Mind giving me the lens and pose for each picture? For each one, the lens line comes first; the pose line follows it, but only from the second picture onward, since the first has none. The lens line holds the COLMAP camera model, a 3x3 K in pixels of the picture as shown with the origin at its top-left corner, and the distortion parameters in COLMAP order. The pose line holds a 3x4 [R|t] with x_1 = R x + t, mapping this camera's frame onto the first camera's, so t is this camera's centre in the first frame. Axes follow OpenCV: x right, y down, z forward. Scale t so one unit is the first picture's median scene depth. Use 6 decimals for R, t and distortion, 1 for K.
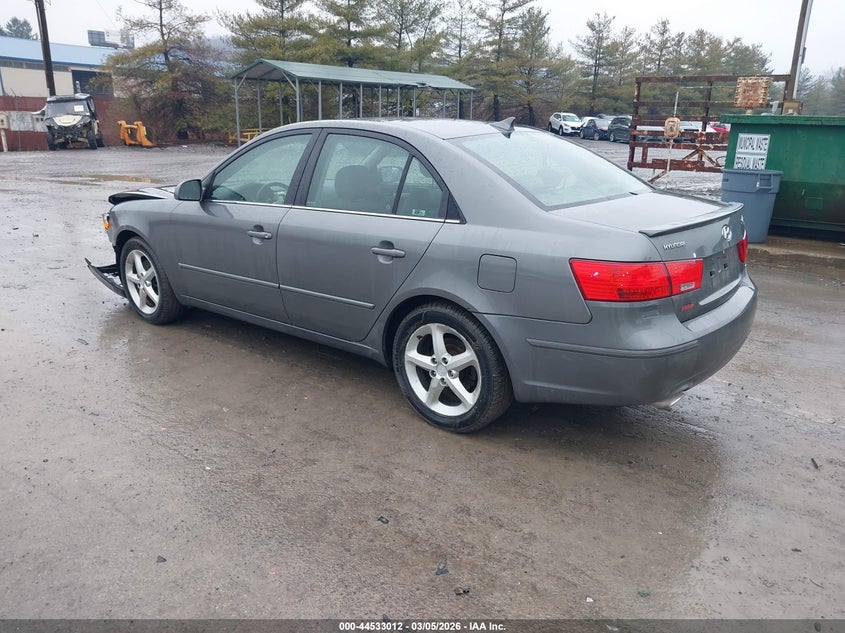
lens RADIAL K [[661.0, 0, 424.7], [0, 661.0, 320.0], [0, 0, 1]] dist [-0.011540, 0.001370]
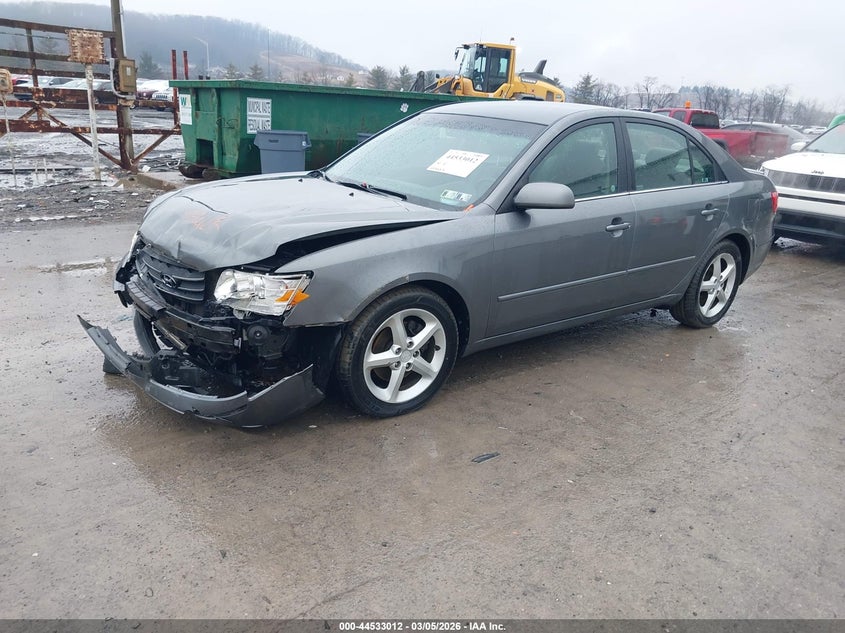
lens RADIAL K [[661.0, 0, 444.3], [0, 661.0, 315.2], [0, 0, 1]] dist [-0.011540, 0.001370]
pose [[0.224199, -0.298888, 0.927578, -0.567821], [0.231854, 0.940837, 0.247121, -0.139016], [-0.946561, 0.159658, 0.280233, 0.445387]]
